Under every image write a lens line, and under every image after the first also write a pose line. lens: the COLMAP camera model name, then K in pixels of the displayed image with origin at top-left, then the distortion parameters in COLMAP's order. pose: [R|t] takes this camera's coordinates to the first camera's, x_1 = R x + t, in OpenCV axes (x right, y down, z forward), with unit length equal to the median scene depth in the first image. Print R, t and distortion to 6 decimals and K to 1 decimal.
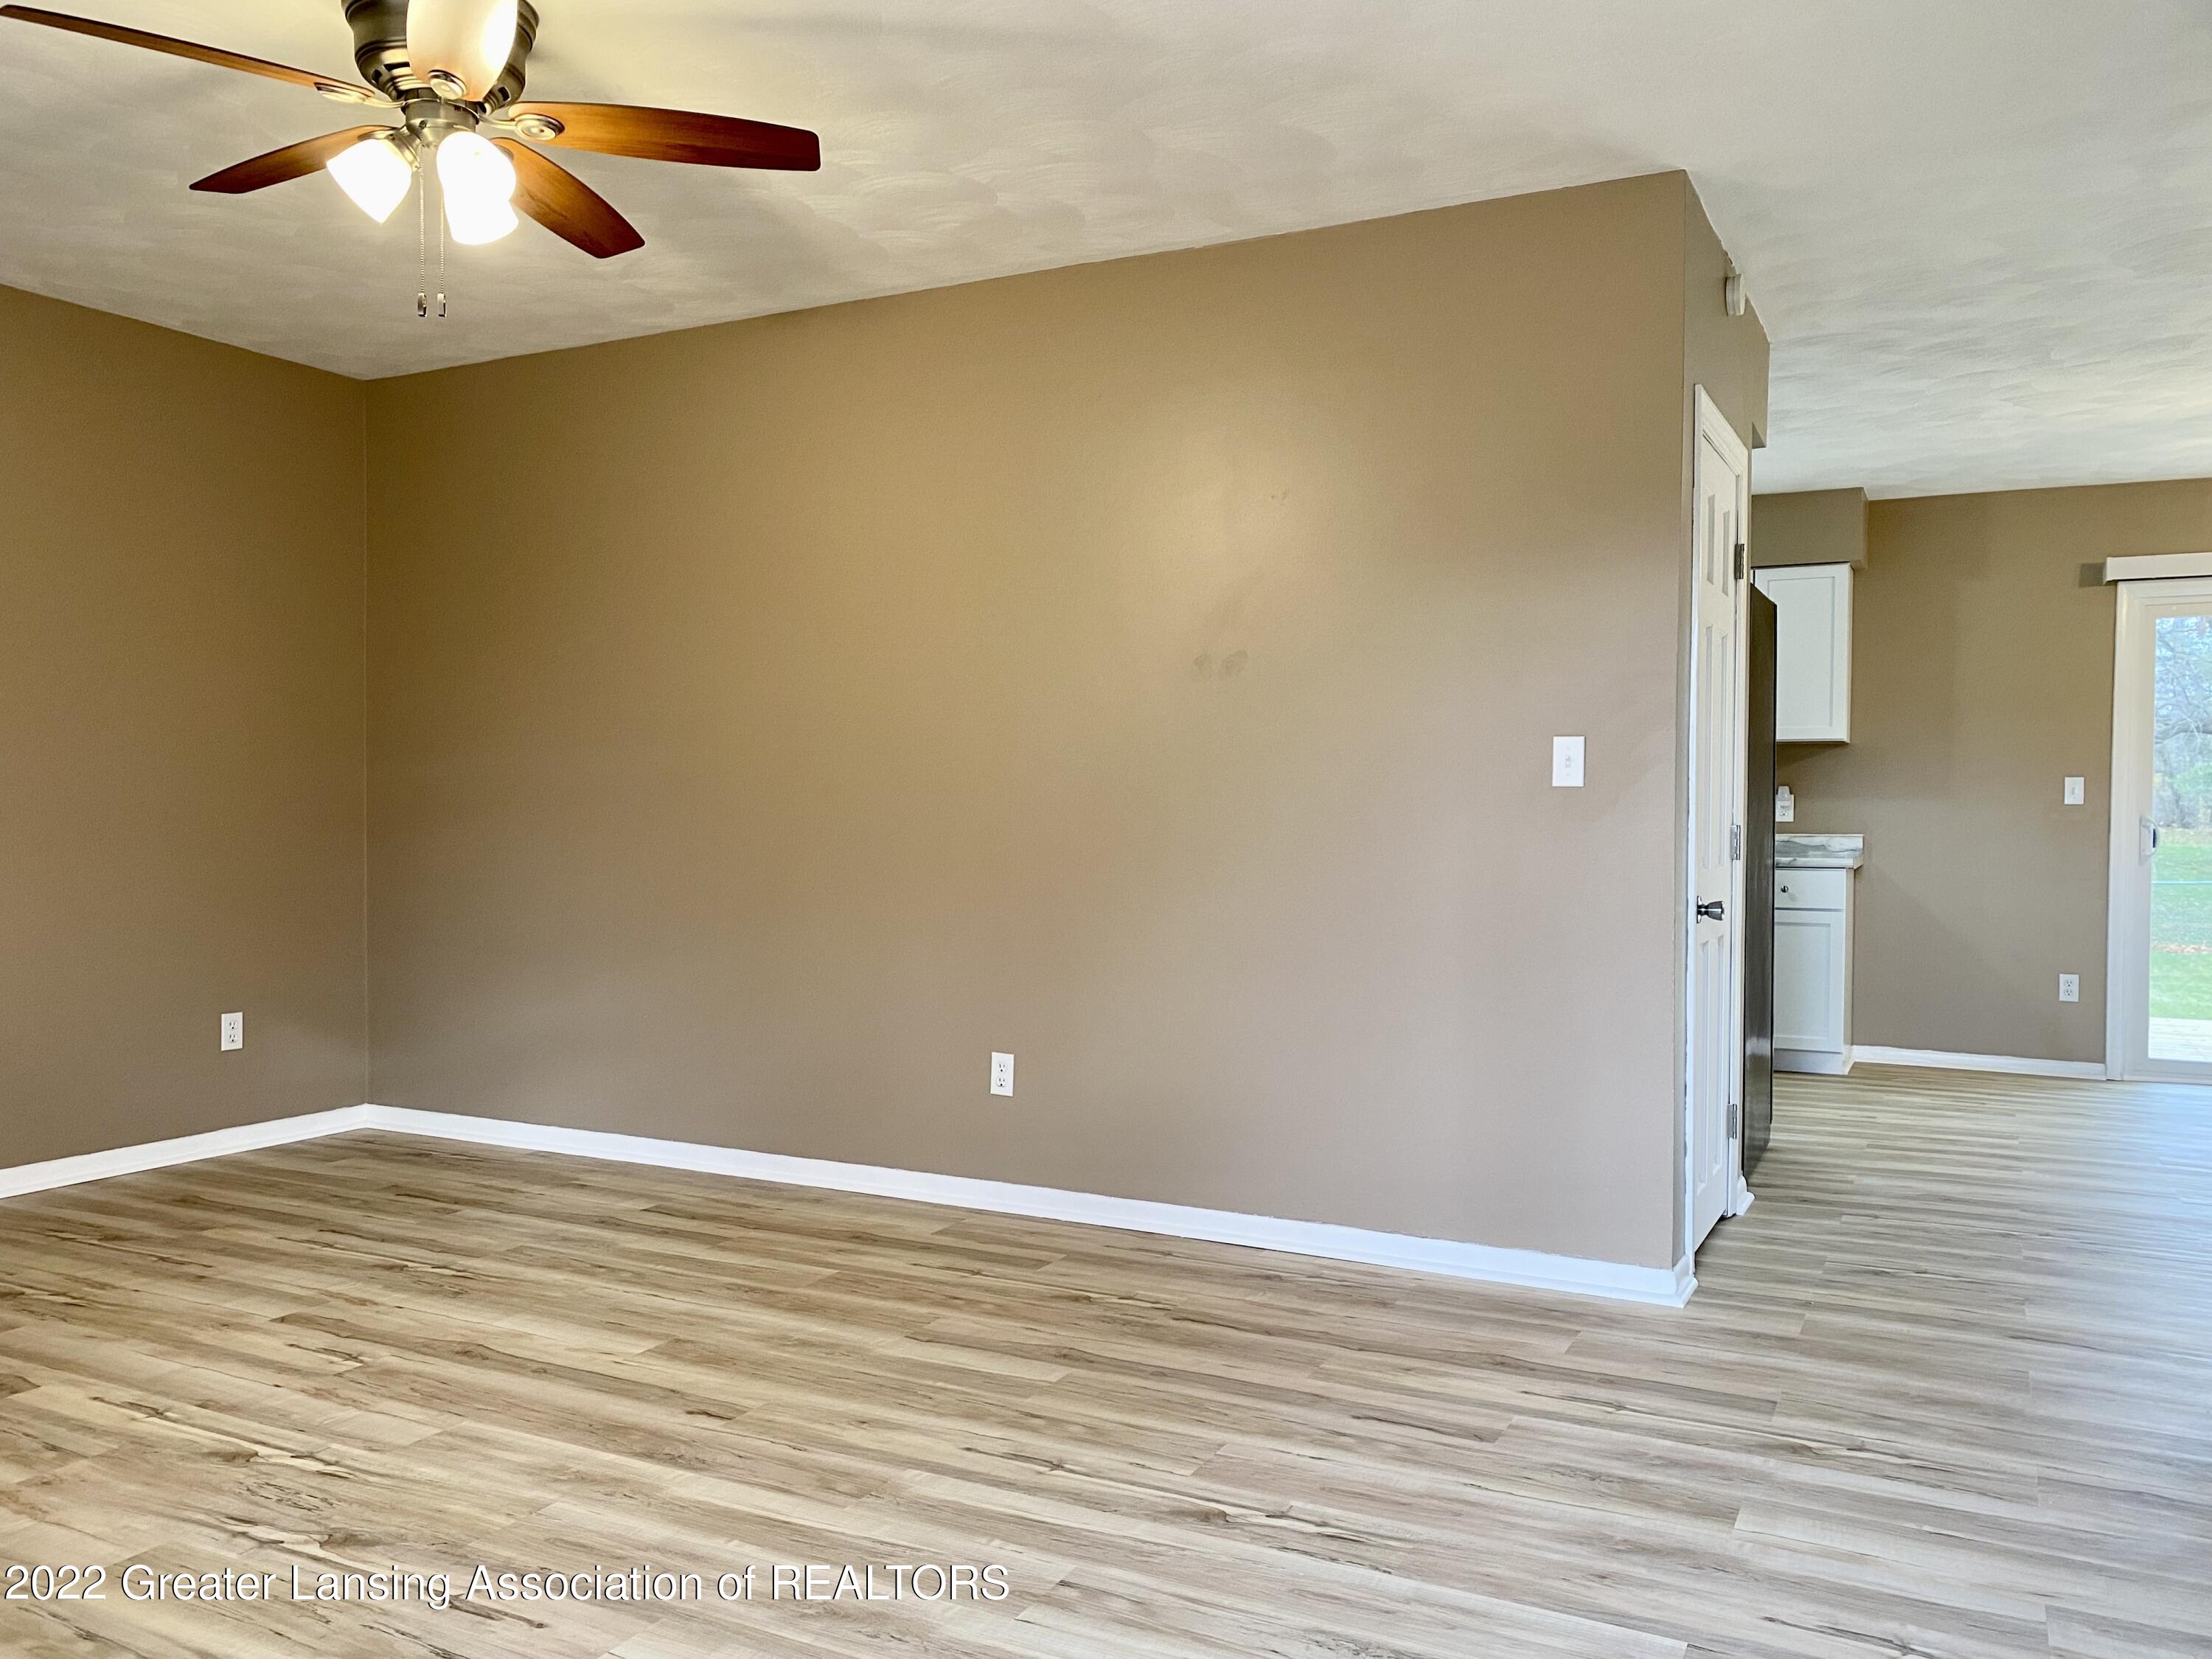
lens RADIAL K [[1707.1, 0, 1103.2], [0, 1707.1, 830.9], [0, 0, 1]] dist [0.004333, -0.002365]
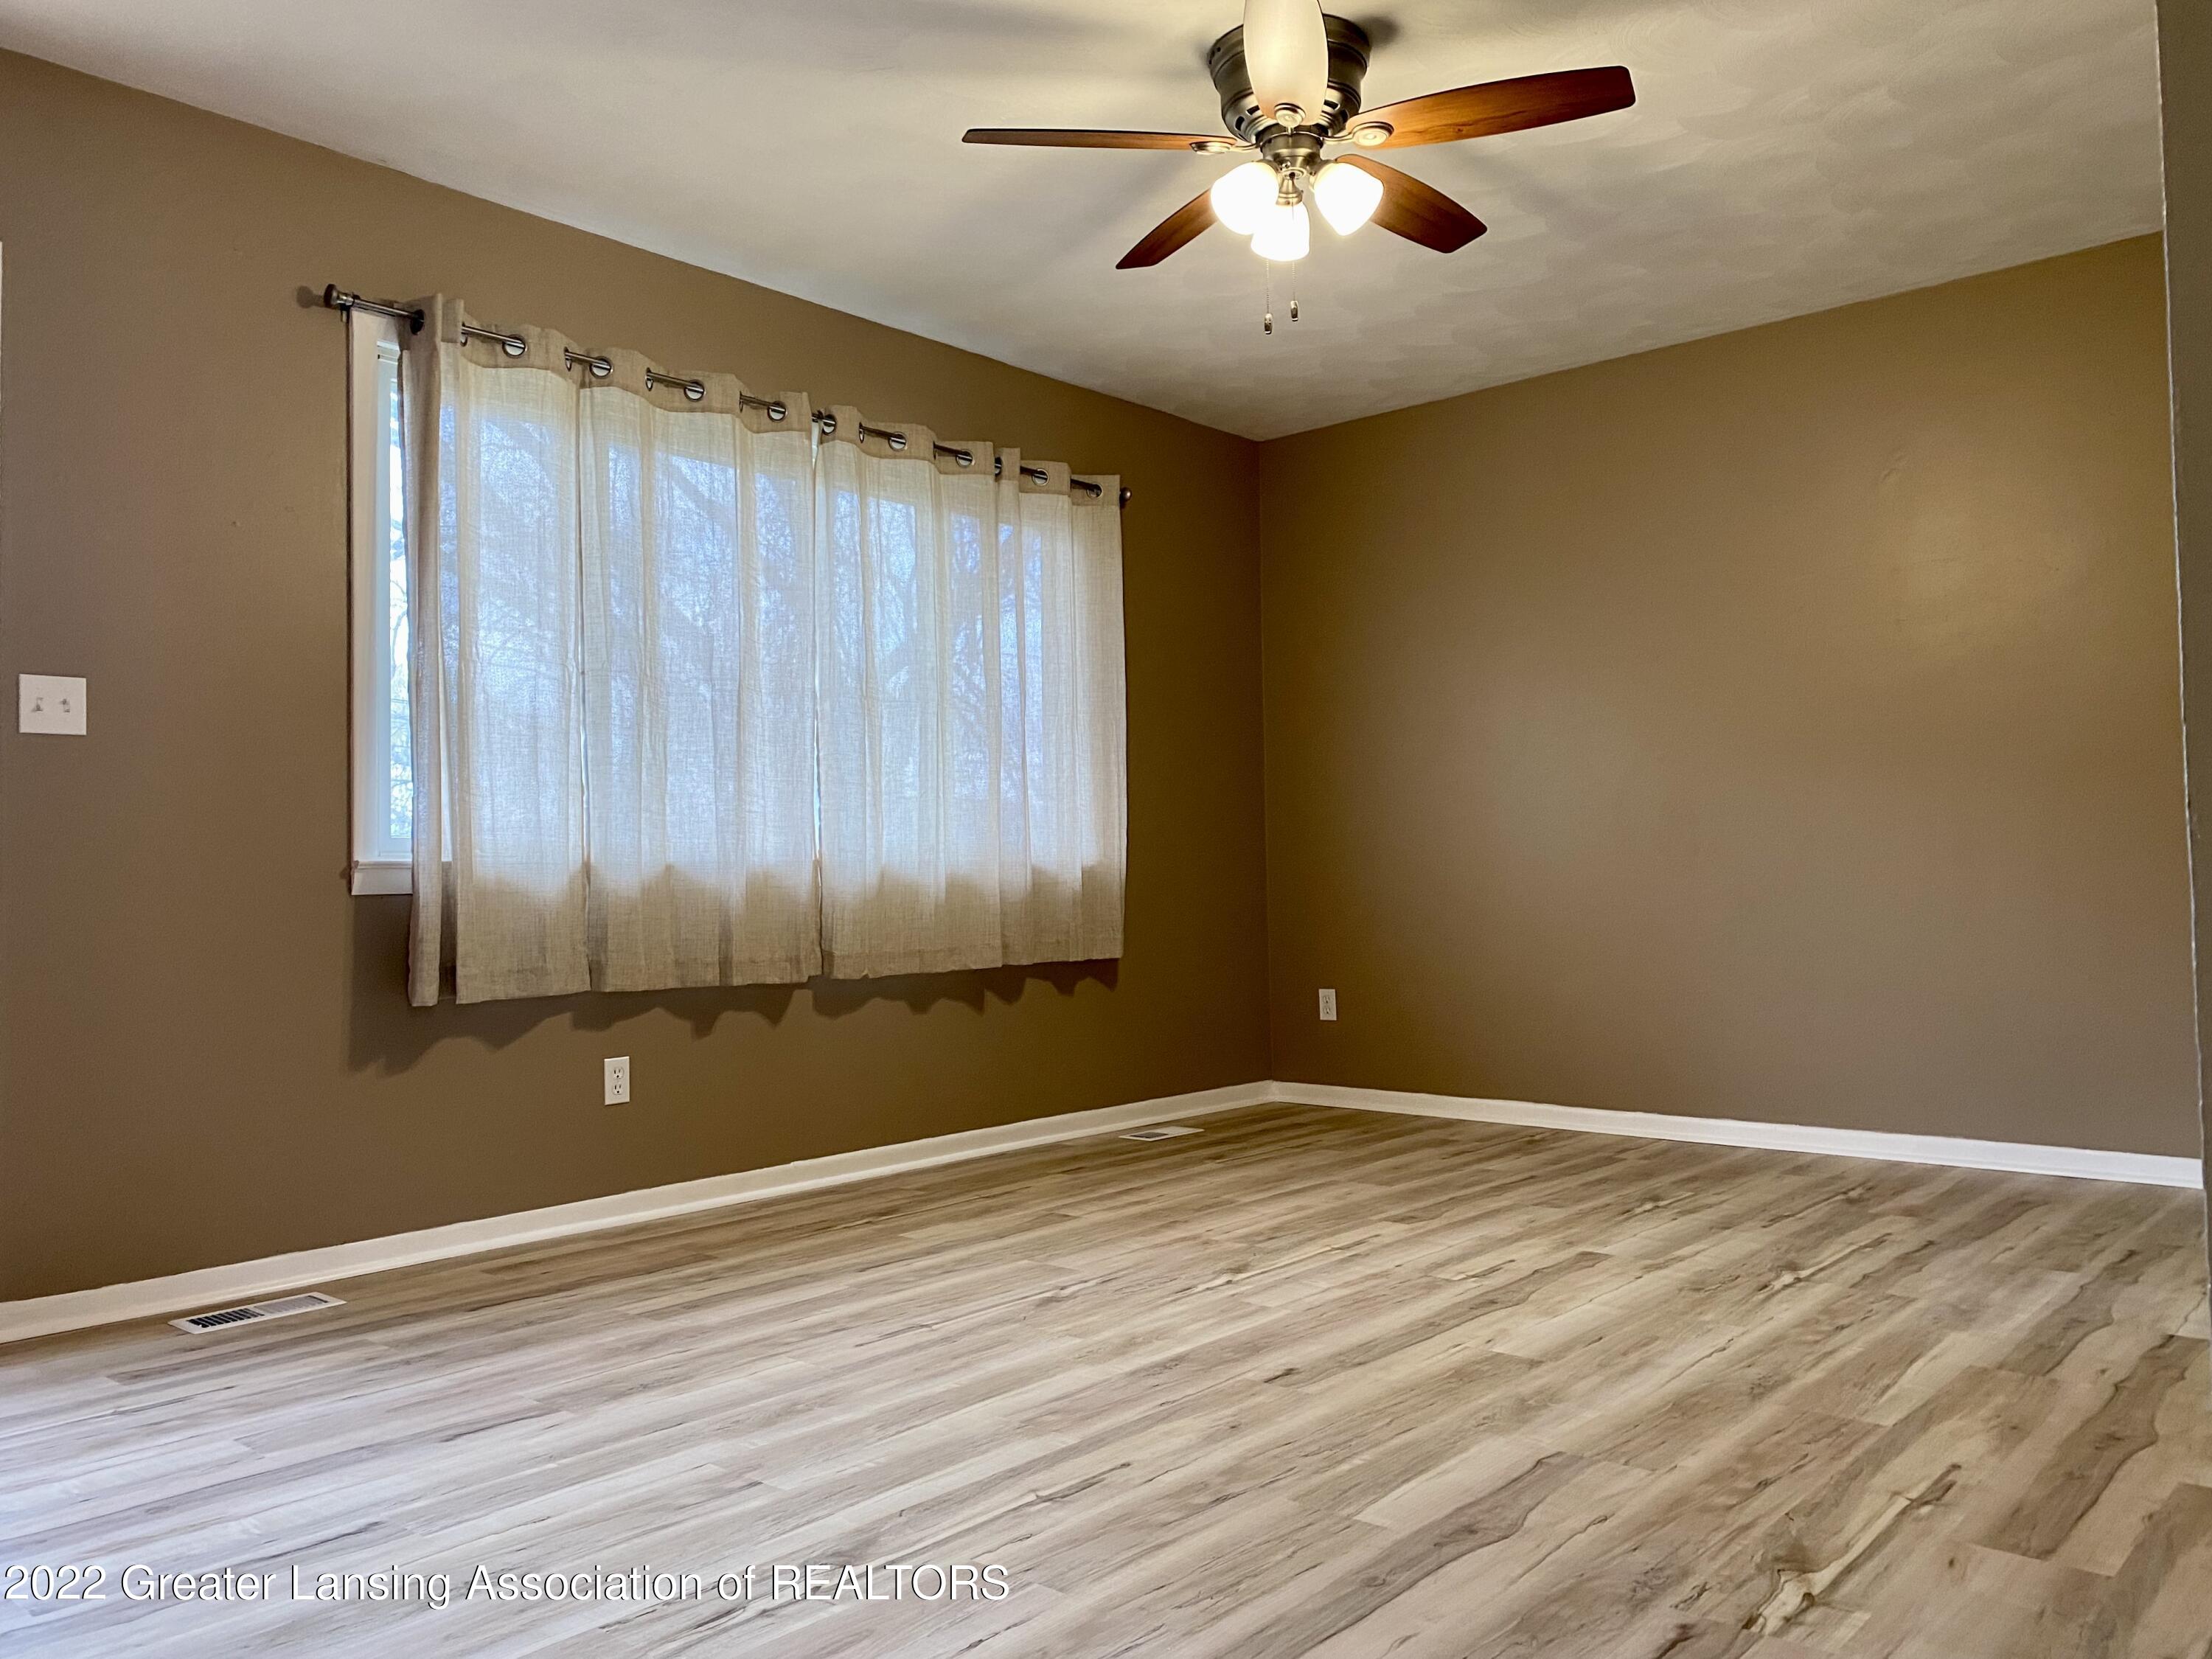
lens RADIAL K [[1707.1, 0, 1111.2], [0, 1707.1, 828.6], [0, 0, 1]] dist [0.004333, -0.002365]
pose [[-0.236021, -0.024568, -0.971437, 0.658509], [-0.002643, 0.999693, -0.024641, 0.057993], [0.971744, -0.003248, -0.236013, 1.040467]]
